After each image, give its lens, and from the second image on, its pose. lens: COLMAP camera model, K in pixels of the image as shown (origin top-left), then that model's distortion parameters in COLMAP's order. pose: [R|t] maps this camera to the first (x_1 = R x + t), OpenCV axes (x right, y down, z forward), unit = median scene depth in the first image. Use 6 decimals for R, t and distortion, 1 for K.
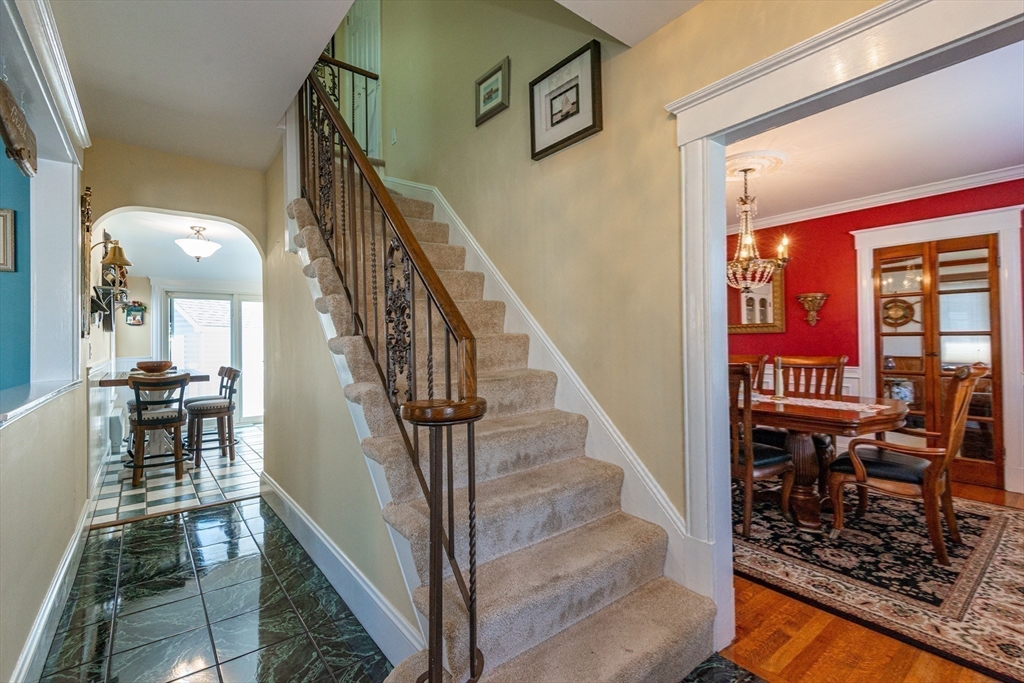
lens RADIAL K [[468.0, 0, 512.0], [0, 468.0, 341.5], [0, 0, 1]] dist [-0.000144, -0.000051]
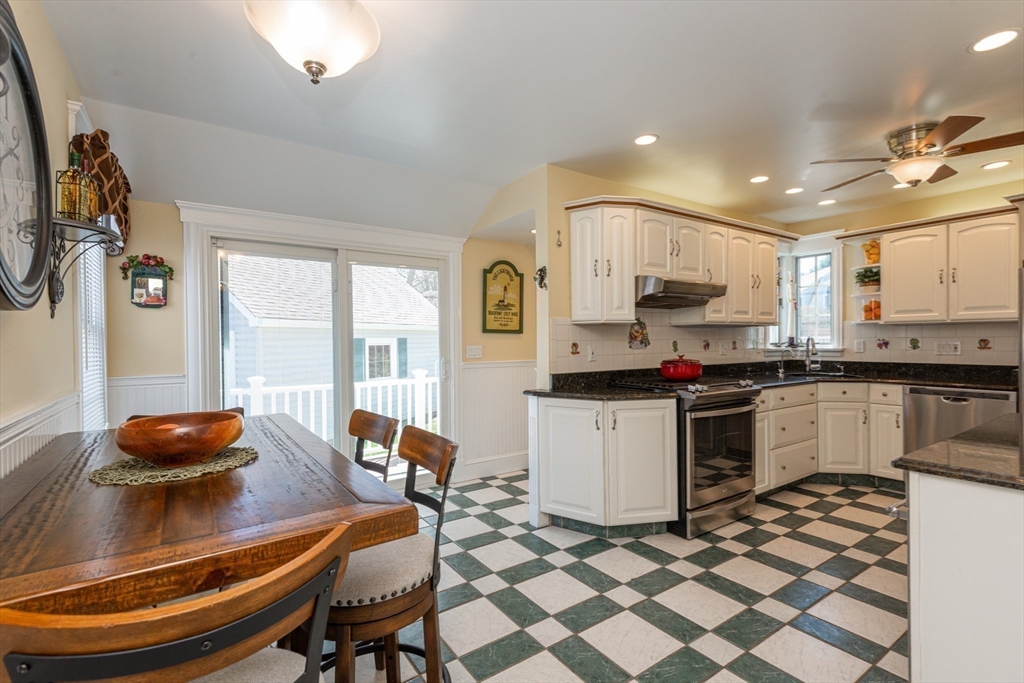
lens RADIAL K [[468.0, 0, 512.0], [0, 468.0, 341.5], [0, 0, 1]] dist [-0.000144, -0.000051]
pose [[0.998097, 0.000037, -0.061667, -0.415767], [0.000401, 0.999975, 0.007094, -0.003574], [0.061665, -0.007106, 0.998072, 0.556158]]
